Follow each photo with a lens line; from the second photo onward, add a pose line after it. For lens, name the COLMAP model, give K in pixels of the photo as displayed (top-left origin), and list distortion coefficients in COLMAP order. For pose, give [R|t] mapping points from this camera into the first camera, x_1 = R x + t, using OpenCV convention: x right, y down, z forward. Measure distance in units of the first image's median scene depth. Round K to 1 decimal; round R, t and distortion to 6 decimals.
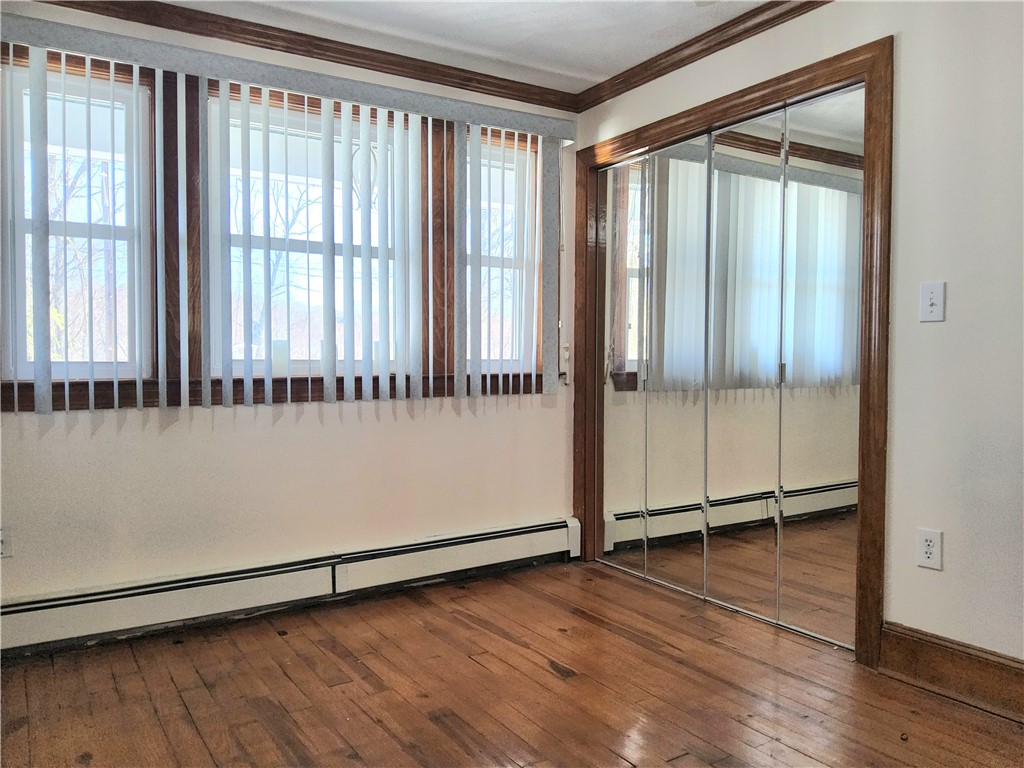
lens RADIAL K [[775.8, 0, 520.3], [0, 775.8, 385.7], [0, 0, 1]] dist [0.098403, -0.174312]
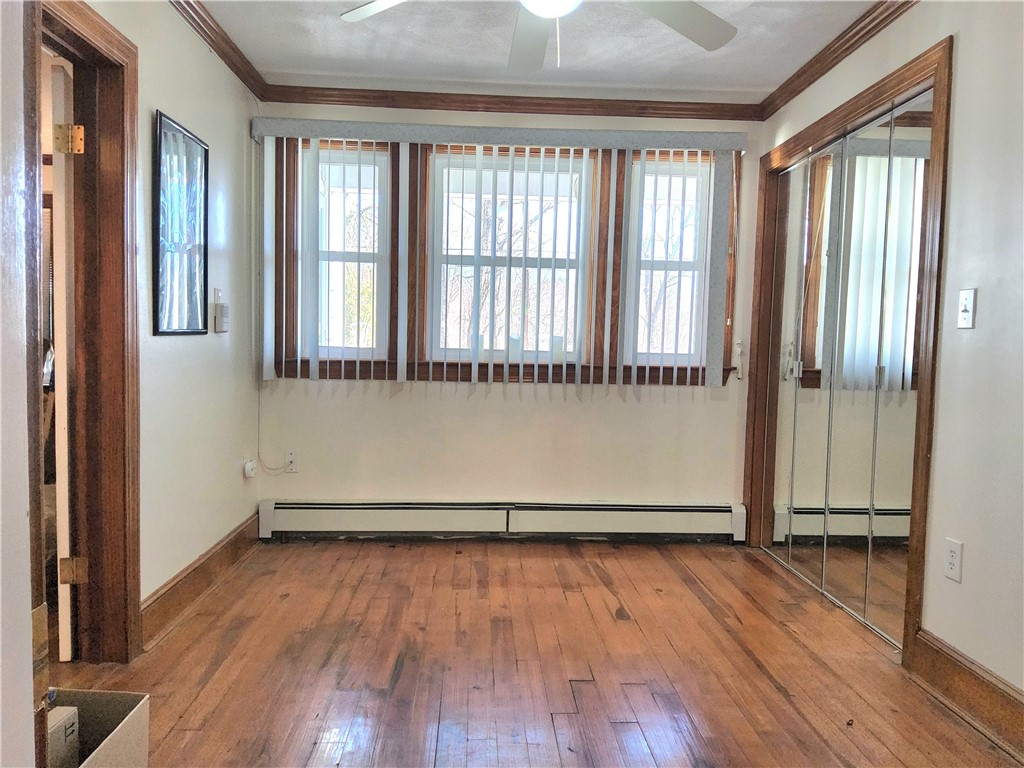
lens RADIAL K [[775.8, 0, 520.3], [0, 775.8, 385.7], [0, 0, 1]] dist [0.098403, -0.174312]
pose [[0.864740, 0.051271, -0.499596, 0.403984], [-0.043232, 0.998682, 0.027660, -0.010380], [0.500355, -0.002320, 0.865817, -0.091073]]
